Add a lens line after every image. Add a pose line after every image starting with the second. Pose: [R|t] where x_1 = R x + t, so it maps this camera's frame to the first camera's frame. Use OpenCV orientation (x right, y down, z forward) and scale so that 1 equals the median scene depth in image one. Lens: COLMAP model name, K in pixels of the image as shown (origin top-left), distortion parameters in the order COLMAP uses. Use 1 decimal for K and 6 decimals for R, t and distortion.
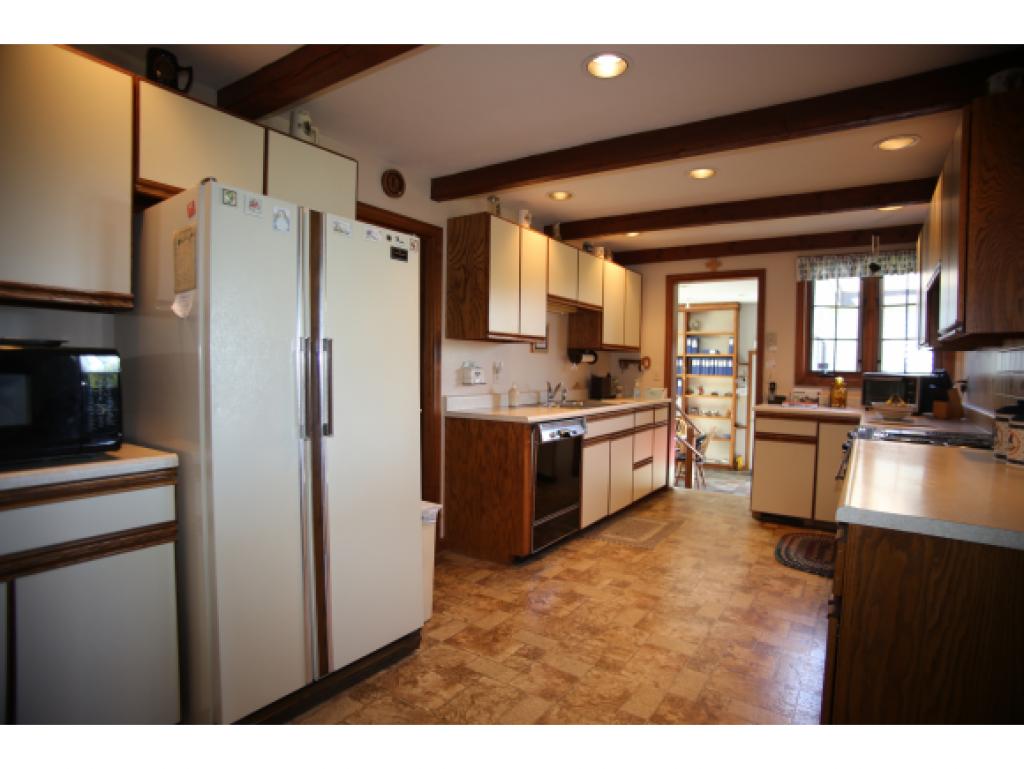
lens RADIAL K [[556.6, 0, 512.2], [0, 556.6, 390.3], [0, 0, 1]] dist [-0.120714, 0.068134]
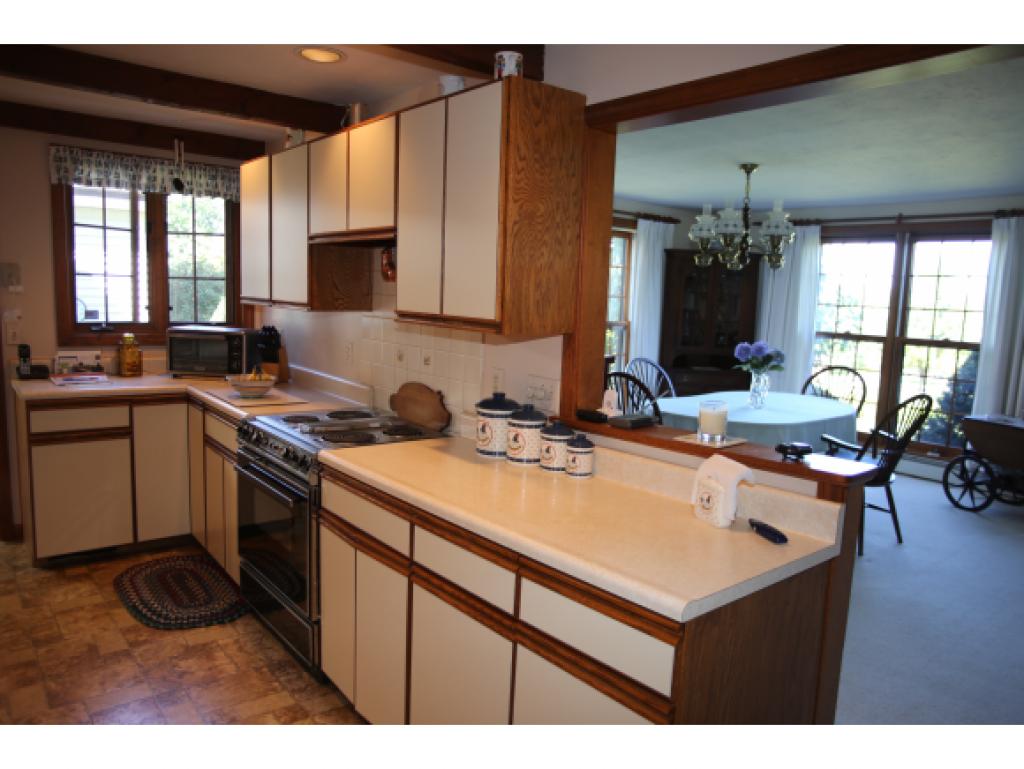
lens RADIAL K [[718.9, 0, 511.9], [0, 718.9, 388.3], [0, 0, 1]] dist [-0.112886, 0.085256]
pose [[0.281165, -0.135466, 0.950050, -0.141311], [0.007077, 0.990253, 0.139104, -0.082300], [-0.959633, -0.032387, 0.279383, 0.276955]]
